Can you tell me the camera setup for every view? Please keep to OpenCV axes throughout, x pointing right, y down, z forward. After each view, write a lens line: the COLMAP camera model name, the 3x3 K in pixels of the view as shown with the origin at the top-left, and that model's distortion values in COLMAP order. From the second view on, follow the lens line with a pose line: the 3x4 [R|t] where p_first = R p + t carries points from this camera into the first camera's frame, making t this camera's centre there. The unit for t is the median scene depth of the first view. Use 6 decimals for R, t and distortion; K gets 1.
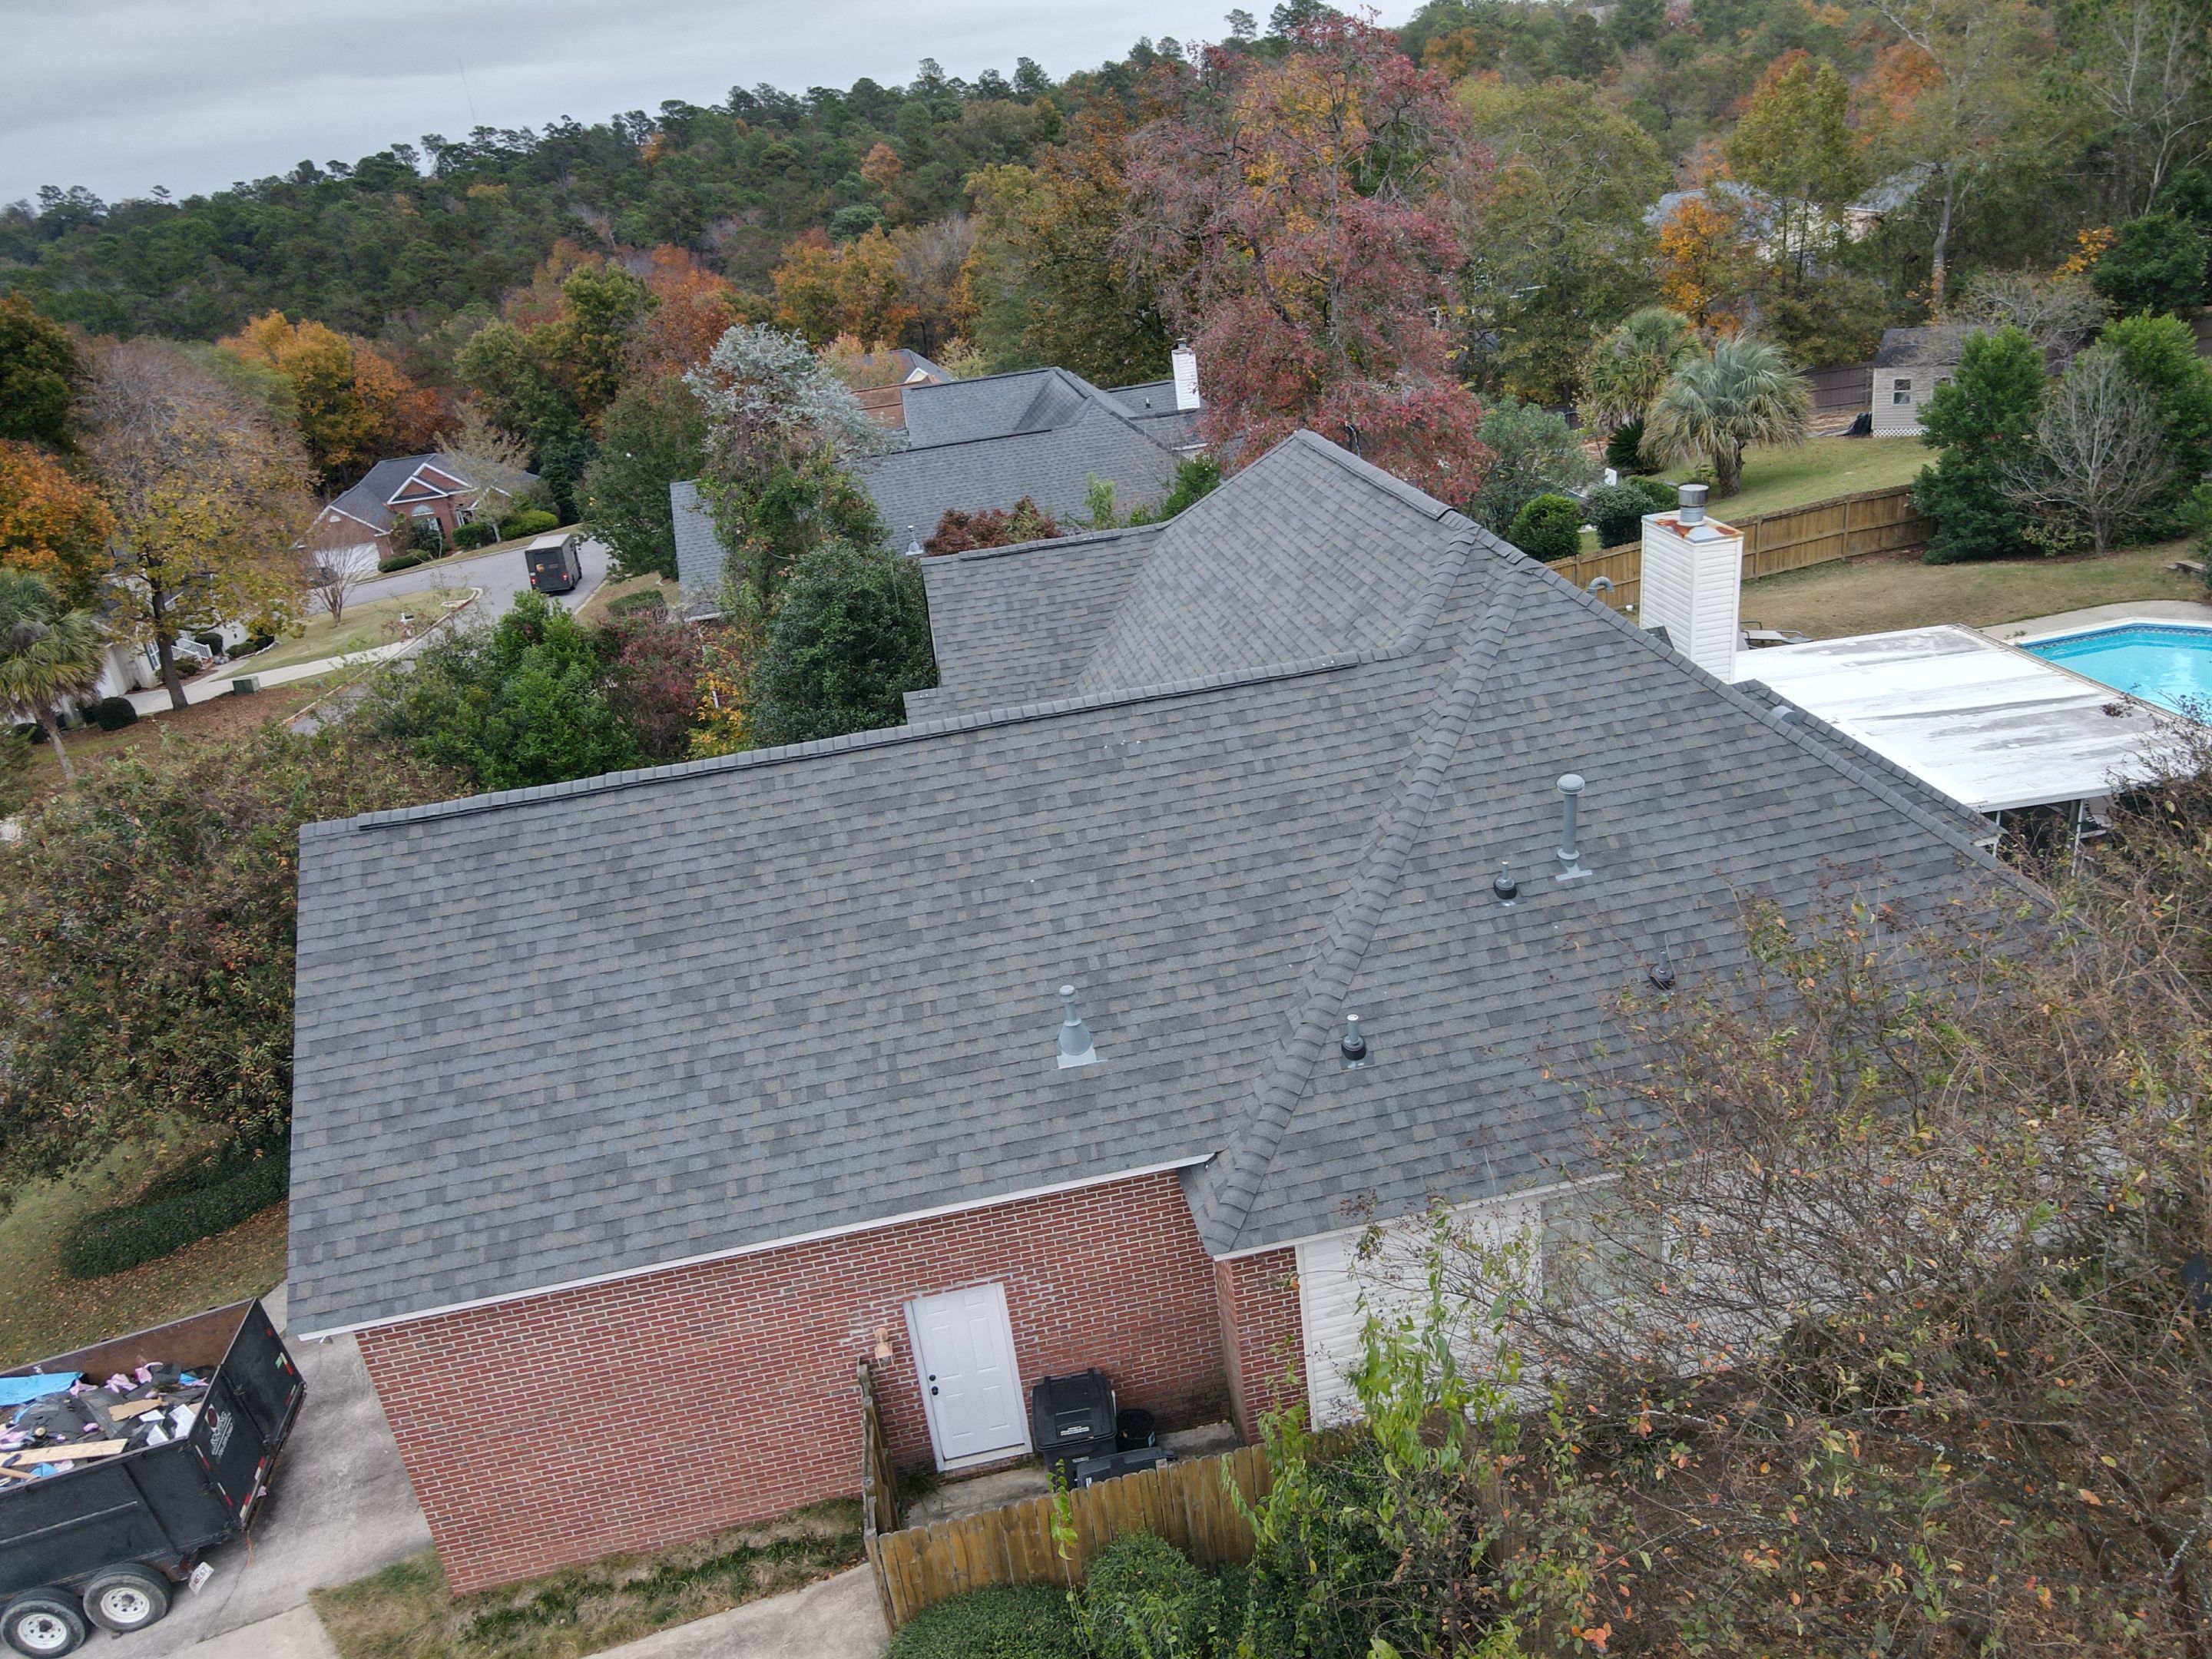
lens RADIAL K [[1634.0, 0, 1105.2], [0, 1634.0, 821.6], [0, 0, 1]] dist [0.014699, 0.001328]
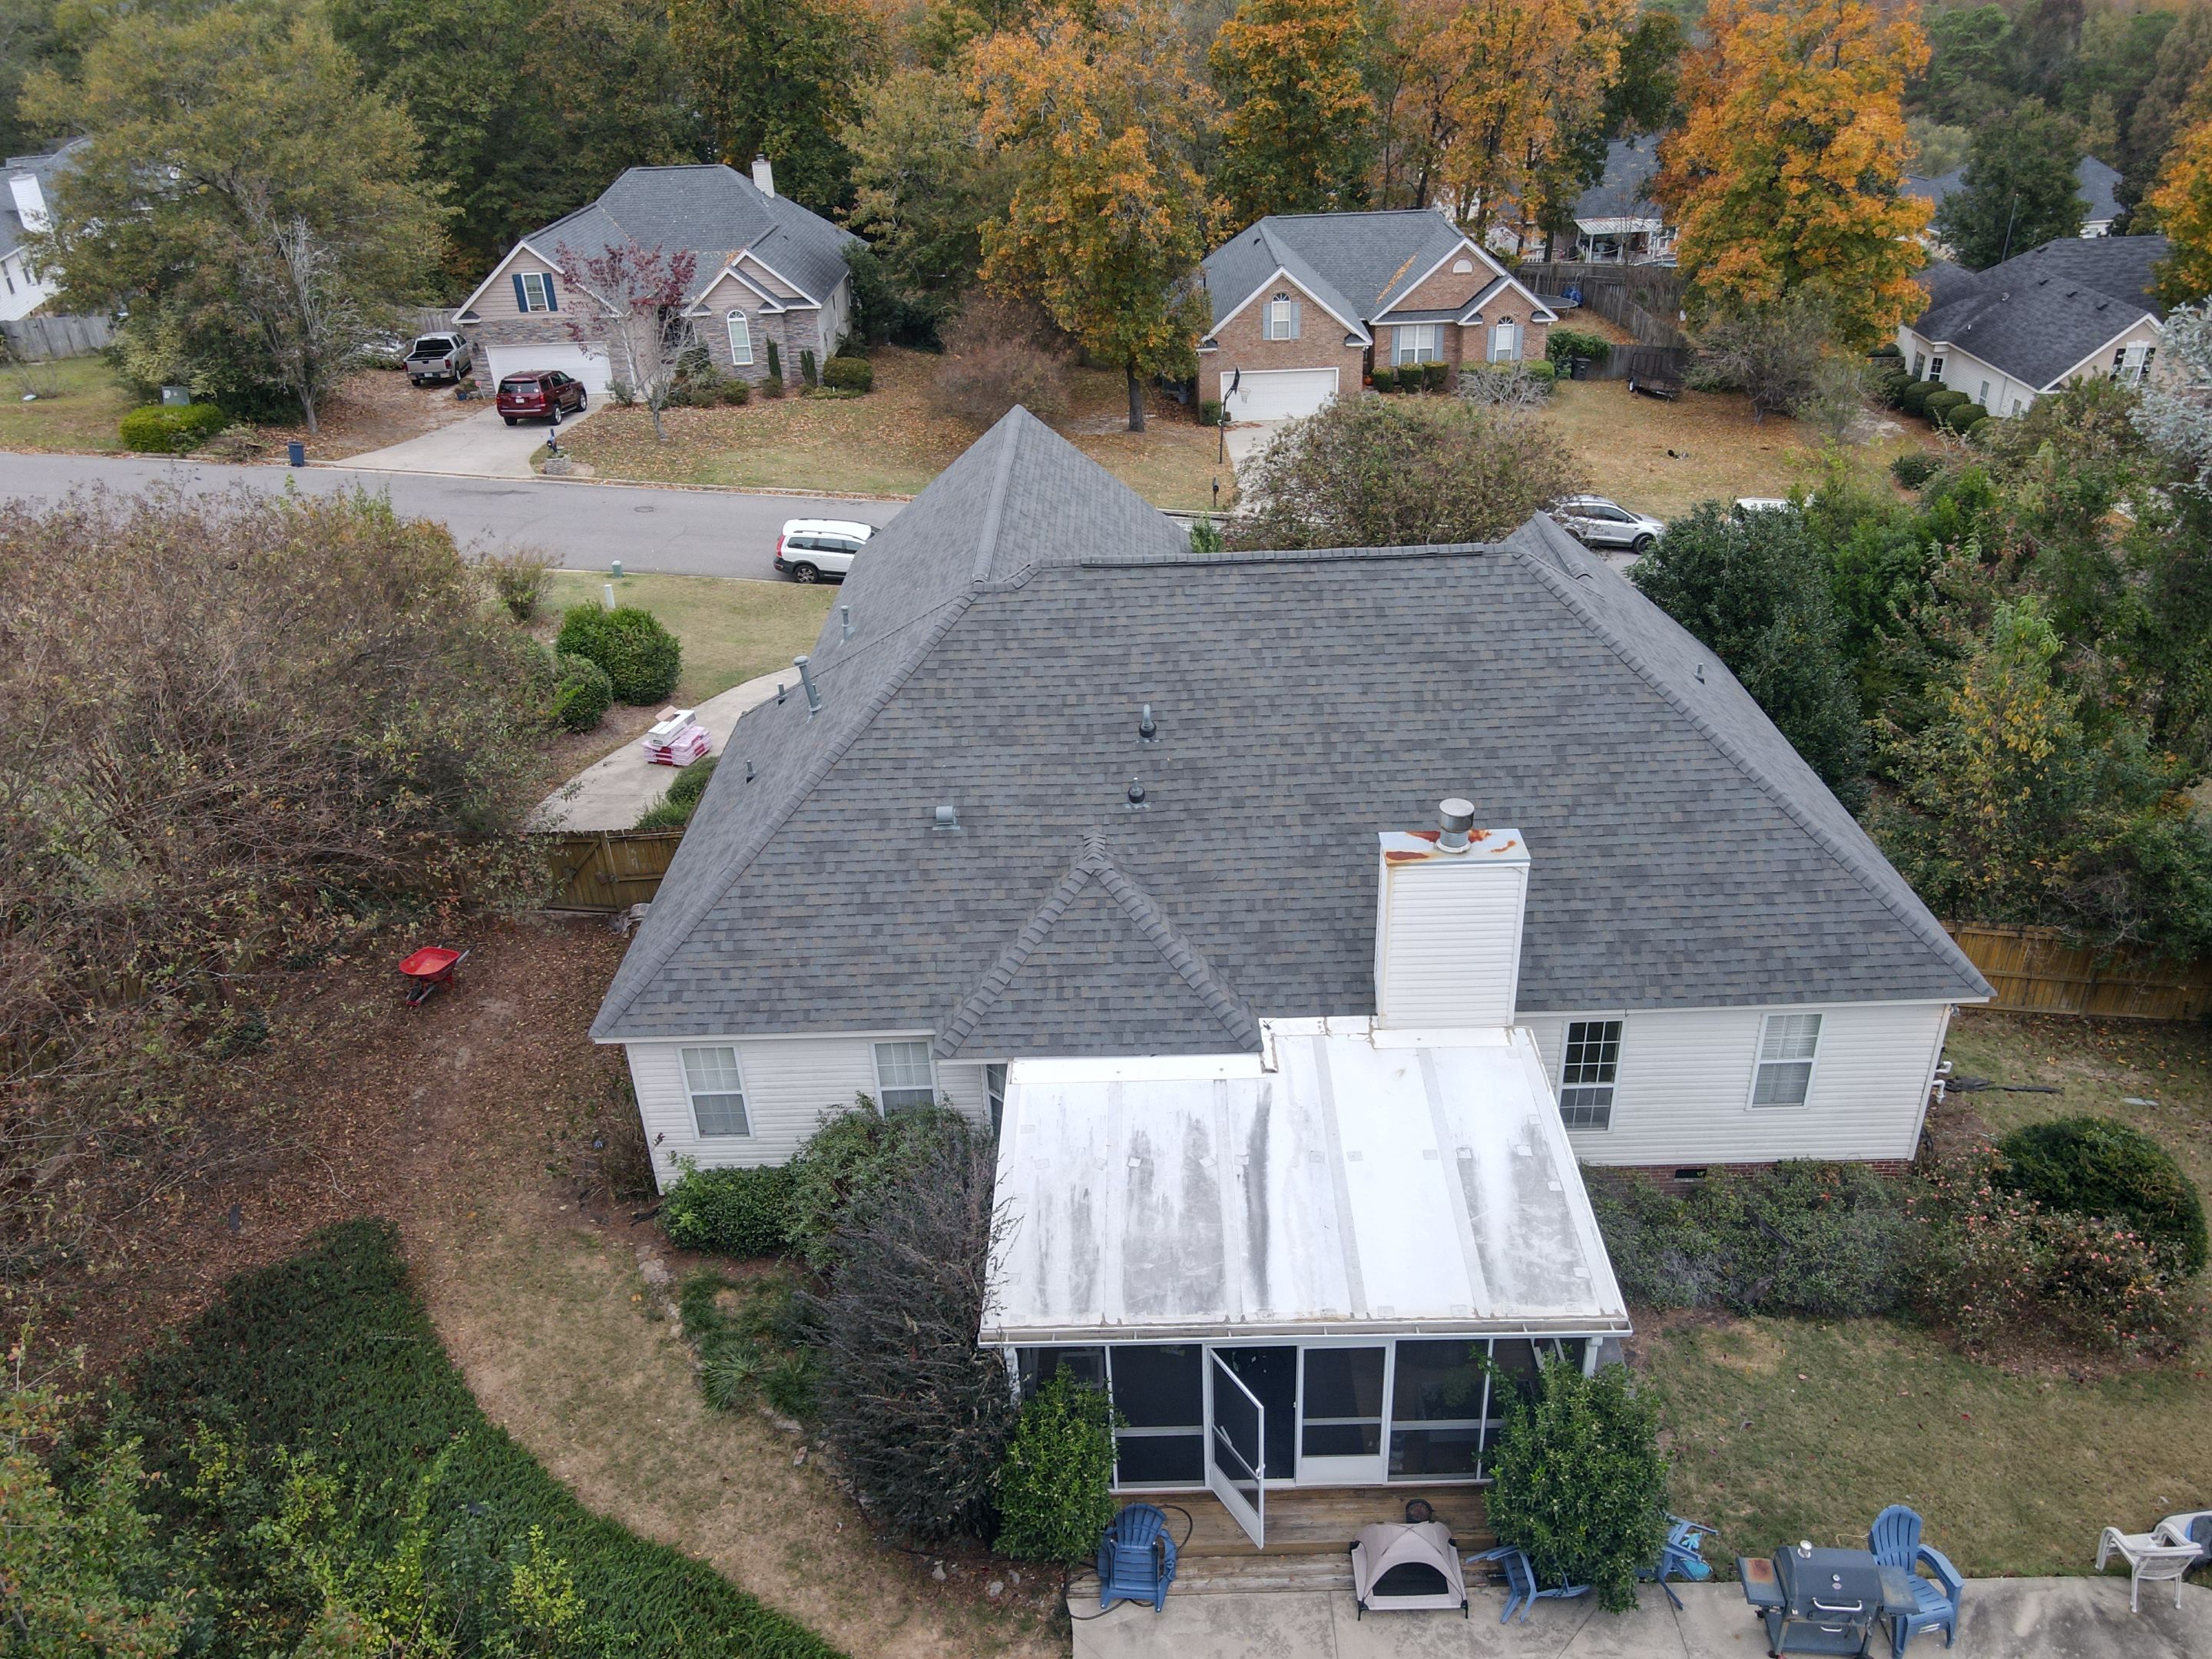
lens RADIAL K [[1634.0, 0, 1118.3], [0, 1634.0, 834.8], [0, 0, 1]] dist [0.014699, 0.001328]
pose [[-0.169736, 0.580630, -0.796278, 1.568067], [-0.332751, 0.726782, 0.600886, -0.942266], [0.927613, 0.366954, 0.069844, 1.198058]]
